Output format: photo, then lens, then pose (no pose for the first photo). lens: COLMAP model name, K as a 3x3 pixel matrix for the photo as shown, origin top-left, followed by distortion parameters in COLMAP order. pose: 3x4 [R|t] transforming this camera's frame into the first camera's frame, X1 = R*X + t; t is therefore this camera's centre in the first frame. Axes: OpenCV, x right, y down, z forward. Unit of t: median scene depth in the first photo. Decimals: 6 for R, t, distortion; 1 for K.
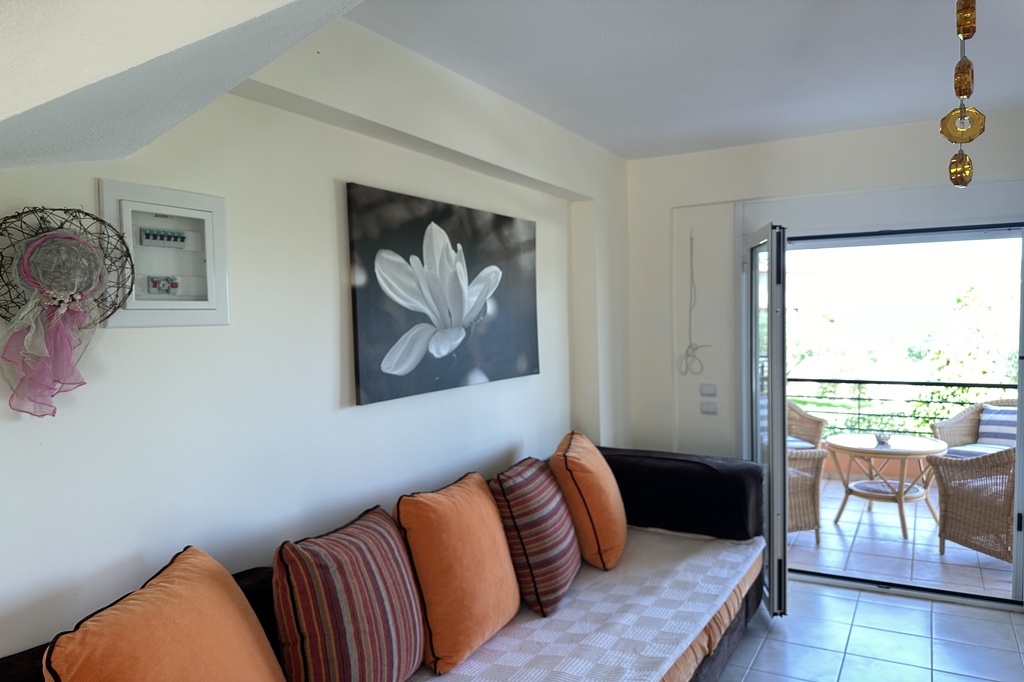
lens RADIAL K [[704.8, 0, 510.2], [0, 704.8, 350.0], [0, 0, 1]] dist [0.033636, -0.016266]
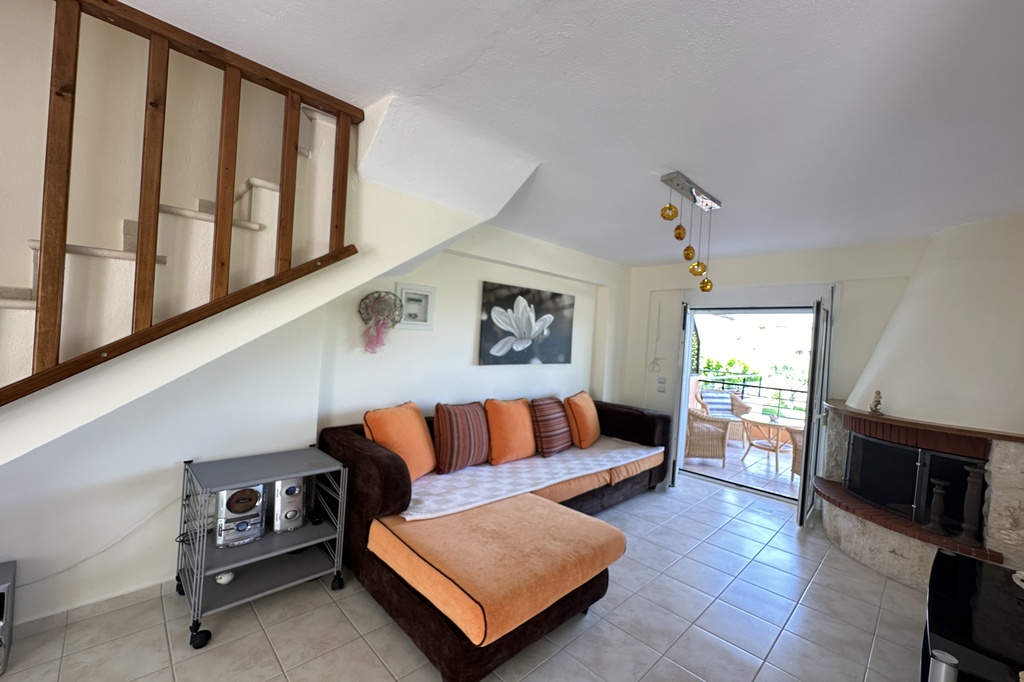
lens RADIAL K [[413.9, 0, 515.8], [0, 413.9, 336.8], [0, 0, 1]] dist [-0.000518, 0.000010]
pose [[0.955611, 0.063330, -0.287746, 0.327323], [-0.079610, 0.995800, -0.045221, 0.030095], [0.283673, 0.066122, 0.956639, -0.410147]]
